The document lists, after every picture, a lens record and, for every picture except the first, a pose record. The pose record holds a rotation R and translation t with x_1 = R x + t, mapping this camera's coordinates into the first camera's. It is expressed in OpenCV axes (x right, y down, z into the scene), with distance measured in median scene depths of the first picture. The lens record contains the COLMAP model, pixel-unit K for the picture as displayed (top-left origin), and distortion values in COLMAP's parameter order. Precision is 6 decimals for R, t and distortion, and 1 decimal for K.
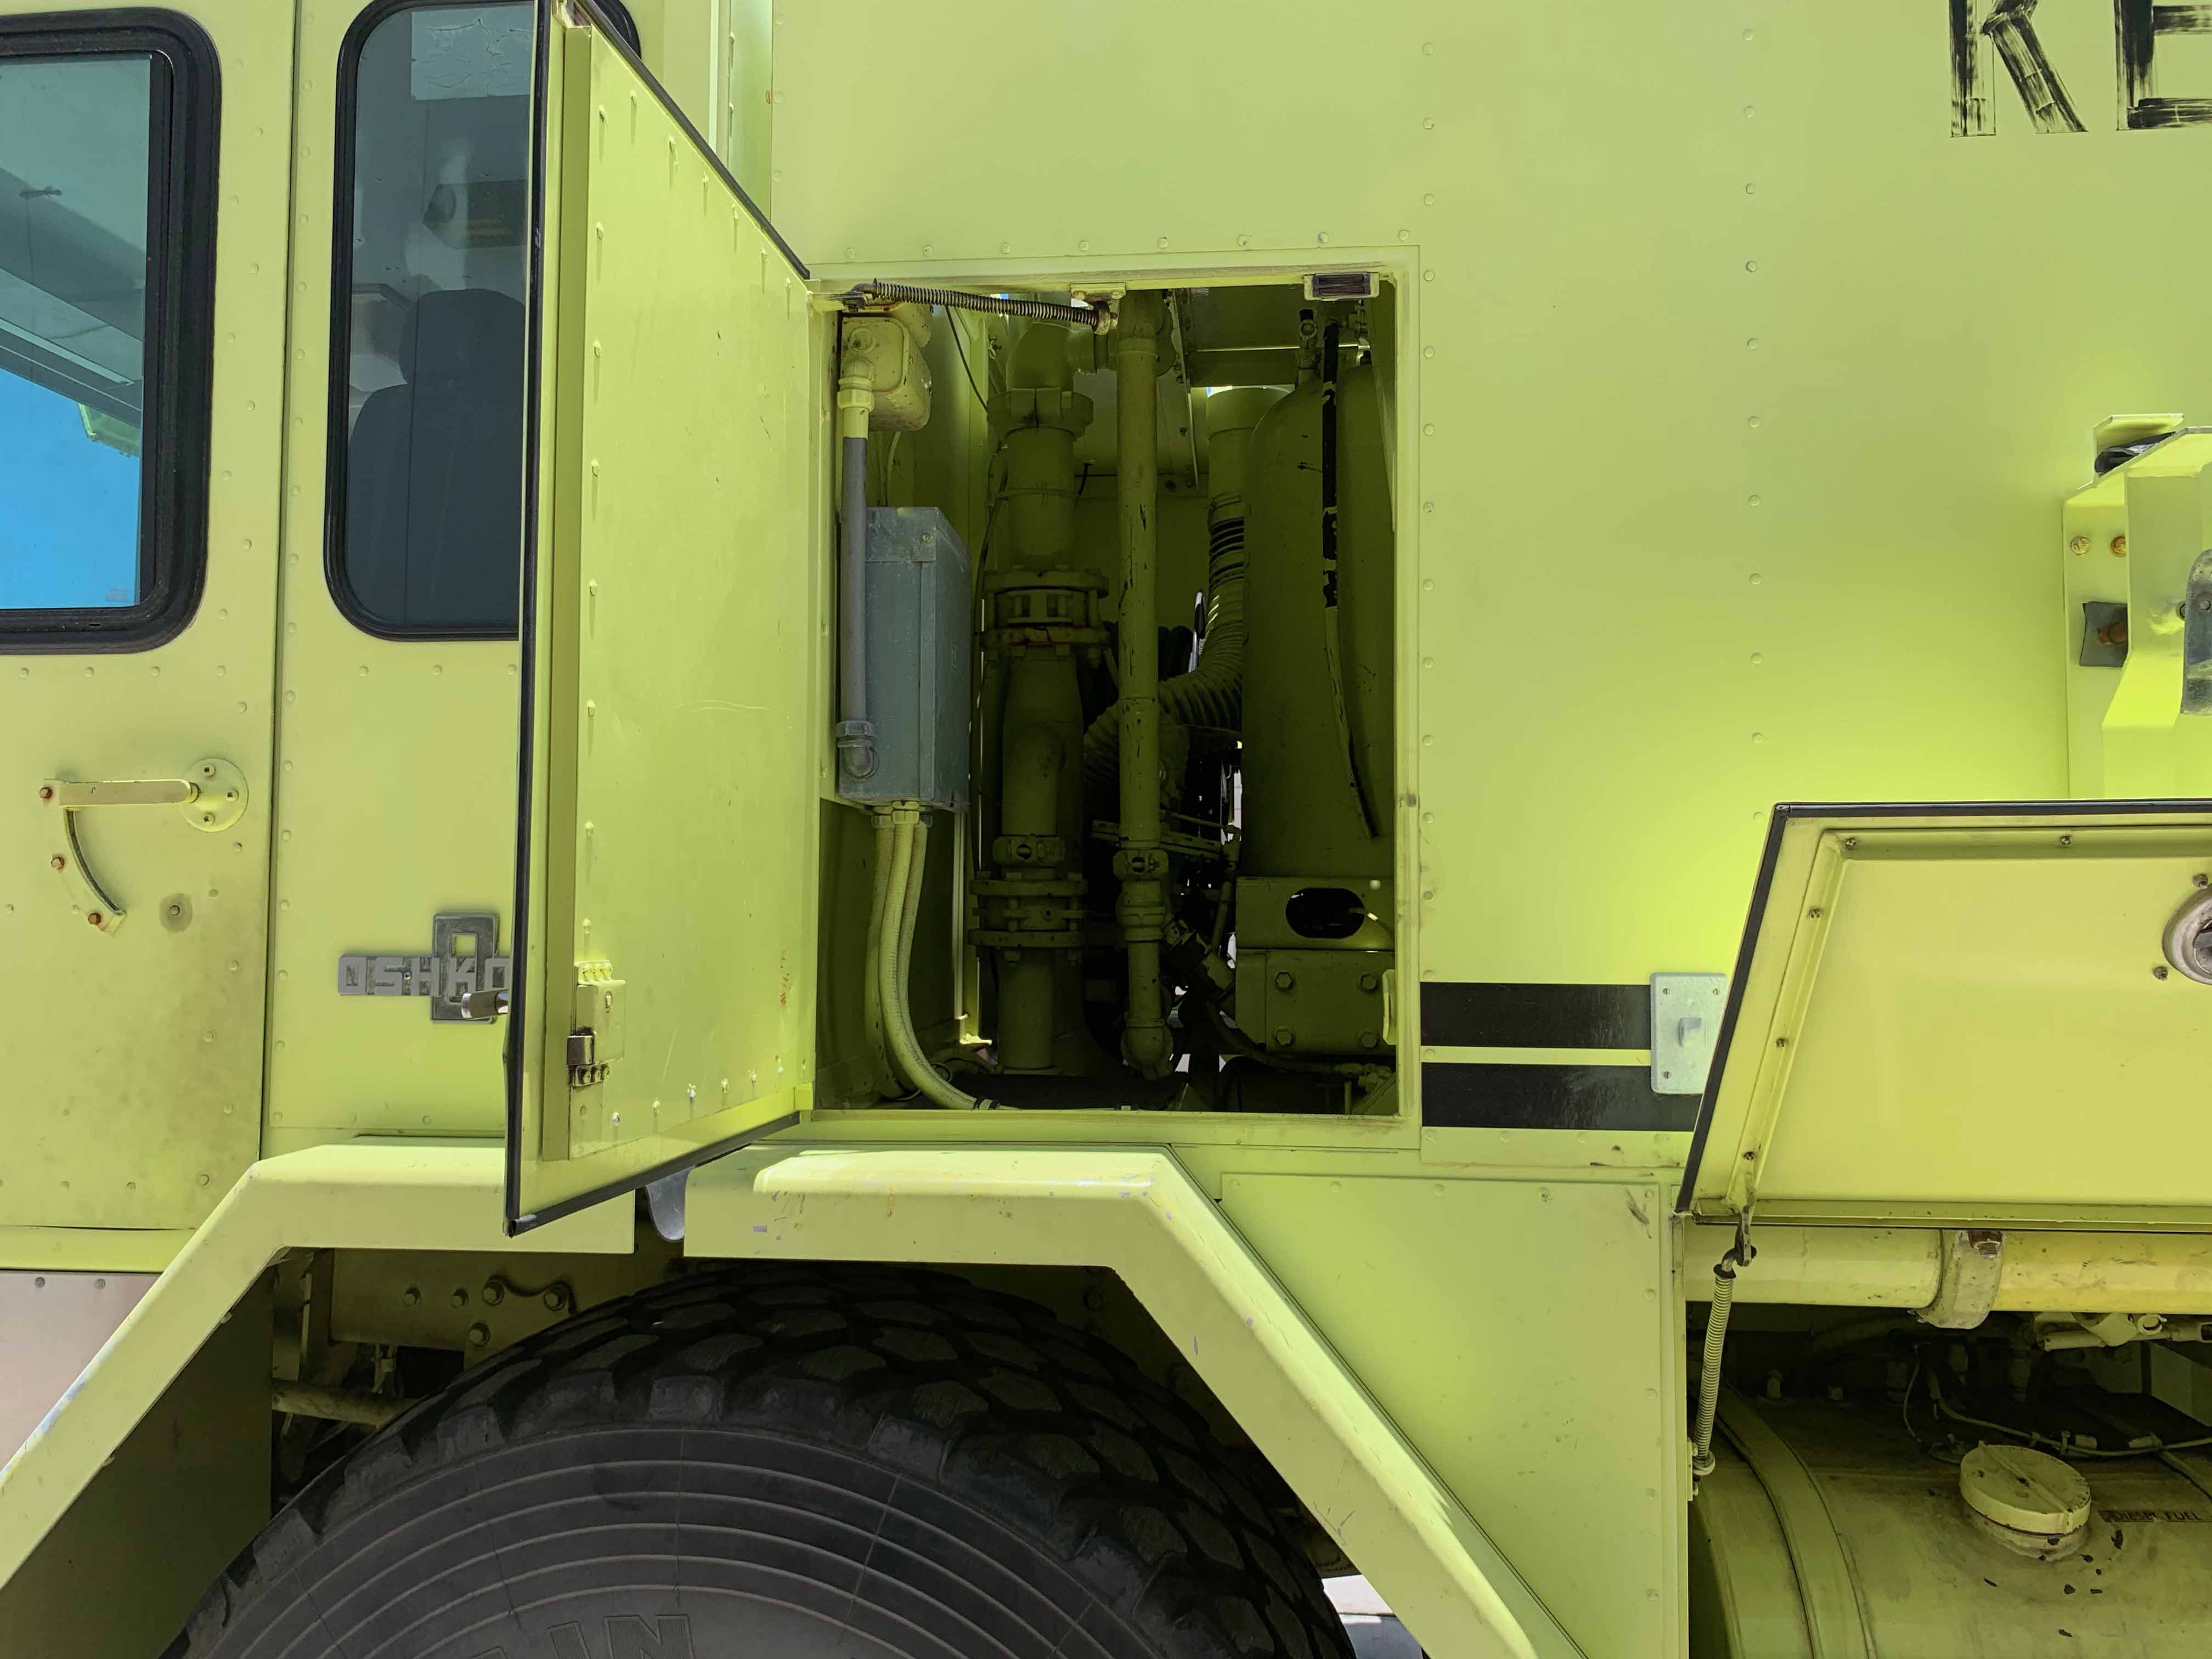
lens RADIAL K [[1739.4, 0, 1108.5], [0, 1739.4, 819.0], [0, 0, 1]] dist [0.030050, -0.042027]
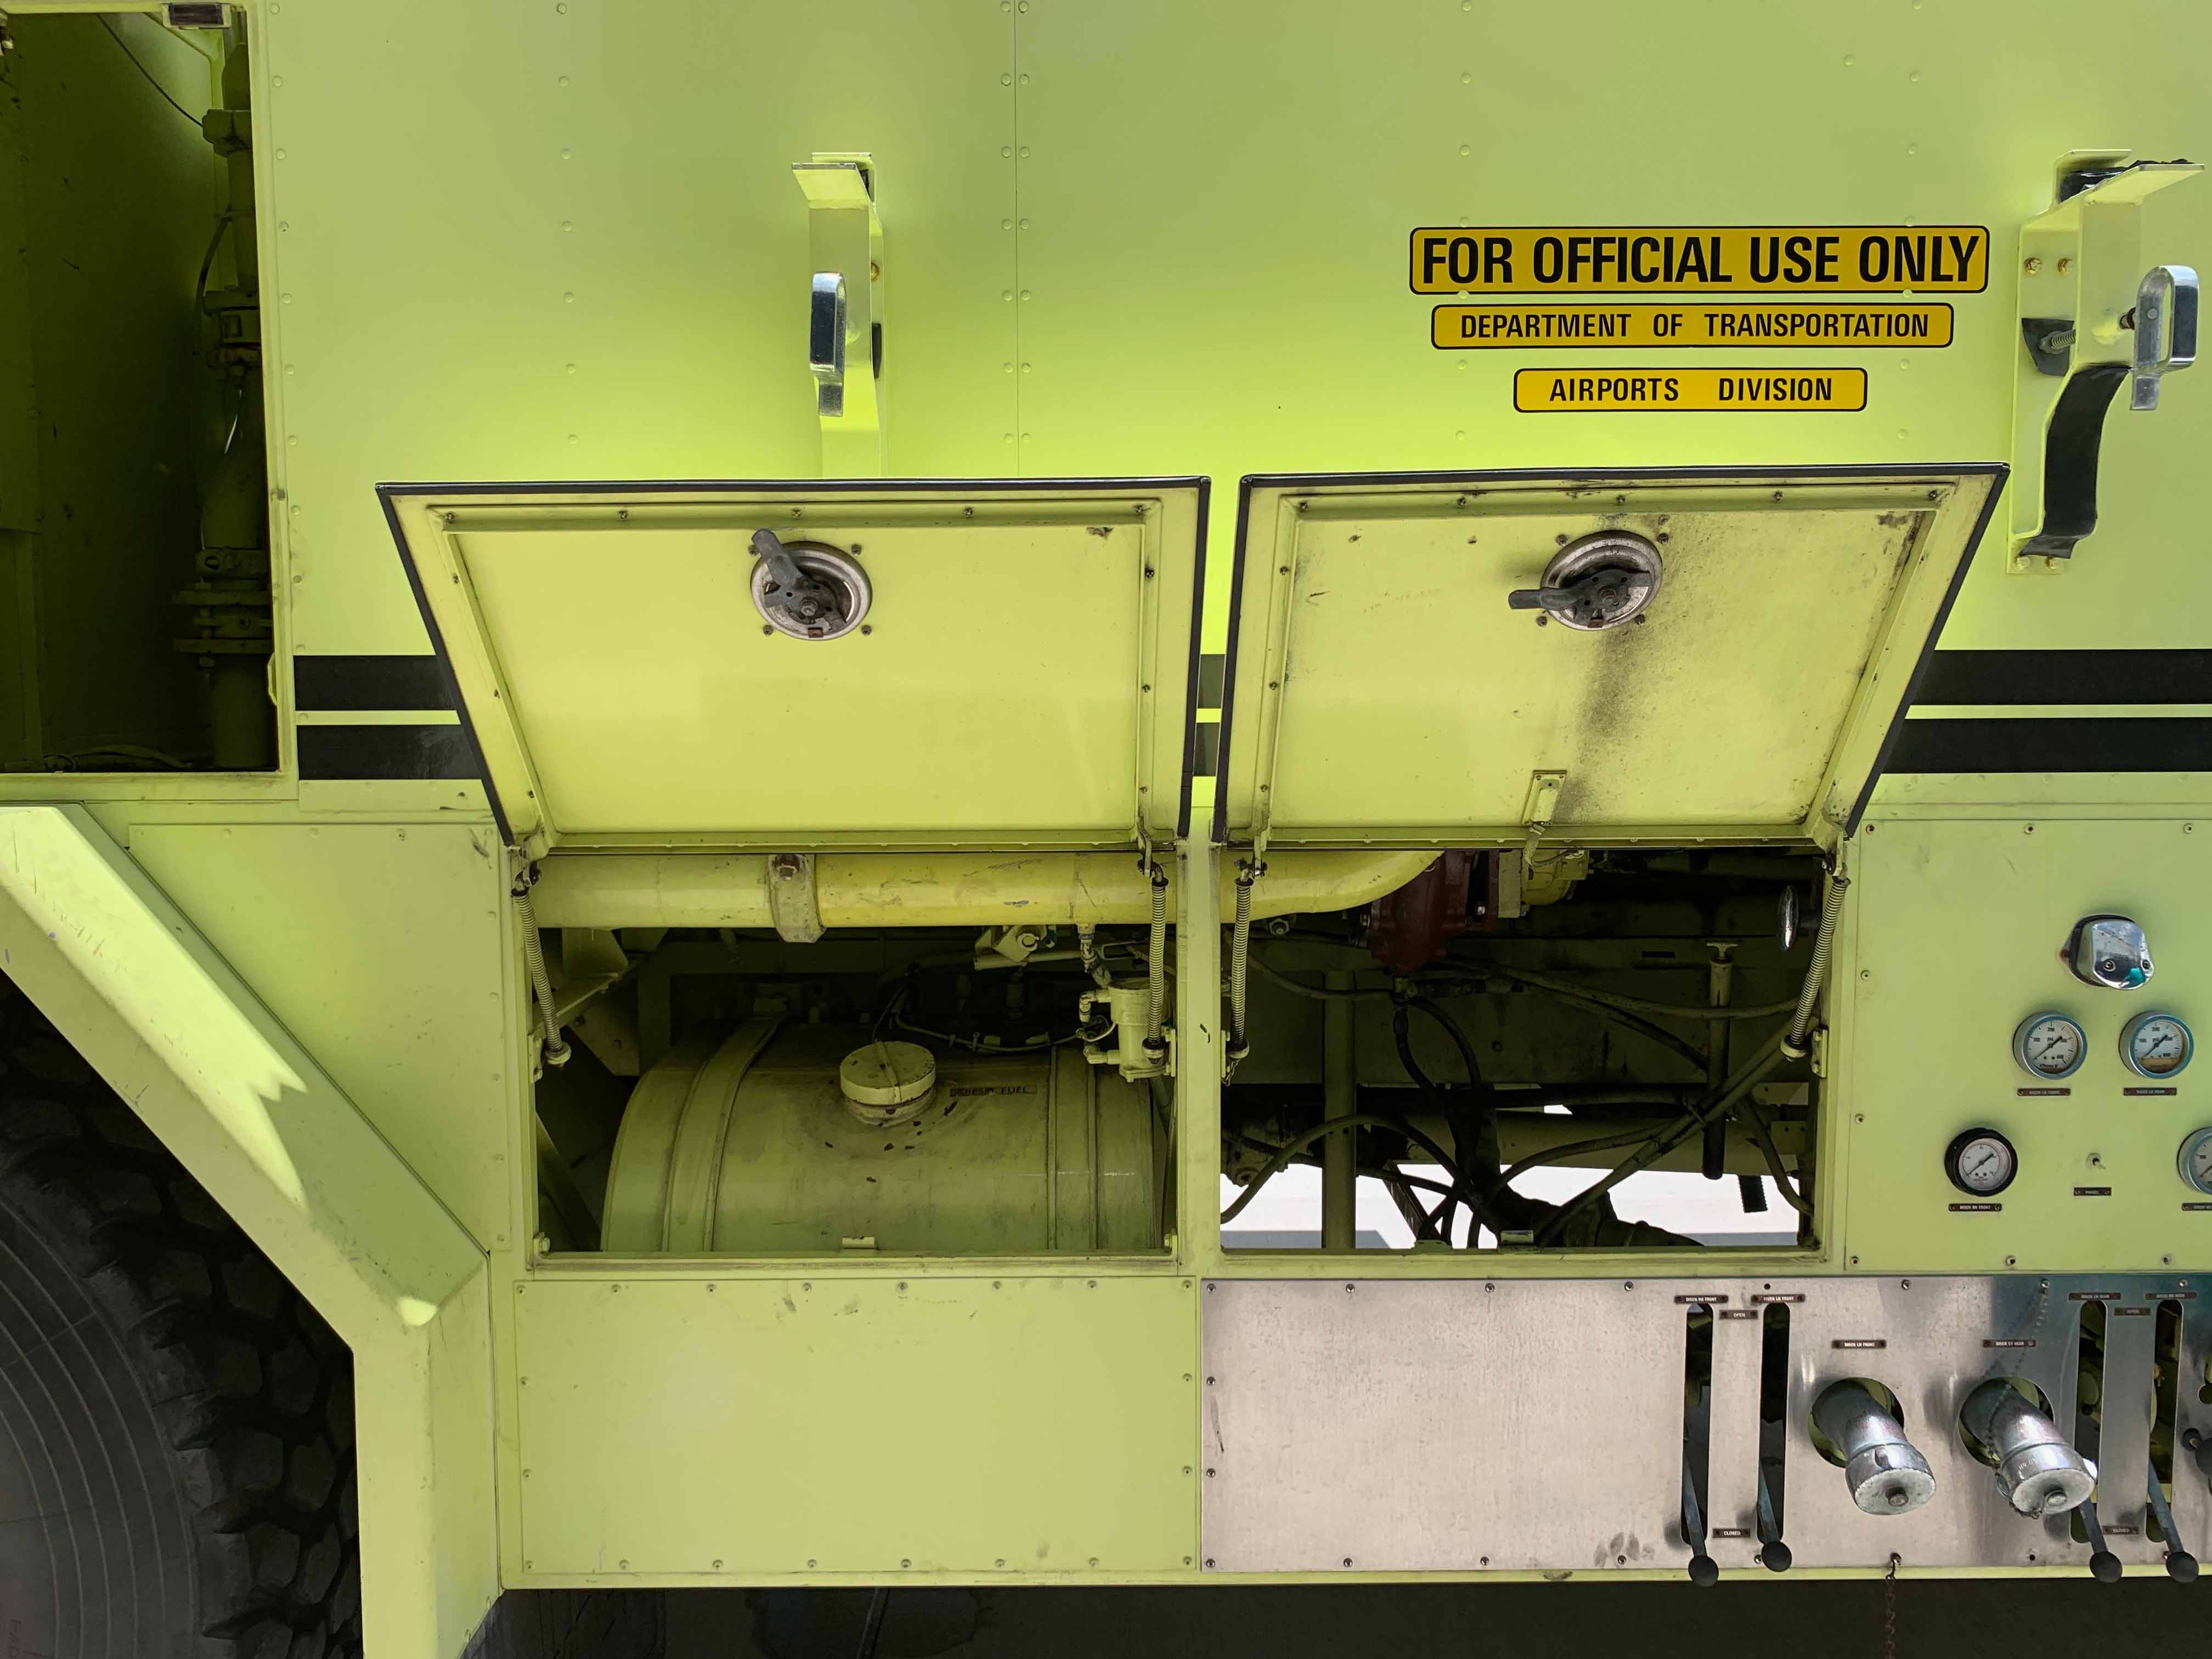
lens RADIAL K [[1770.9, 0, 1105.9], [0, 1770.9, 808.4], [0, 0, 1]] dist [-0.005779, 0.002177]
pose [[0.993497, -0.017345, 0.112530, 0.564470], [0.002443, 0.991347, 0.131242, 0.041256], [-0.113833, -0.130113, 0.984943, -0.213473]]
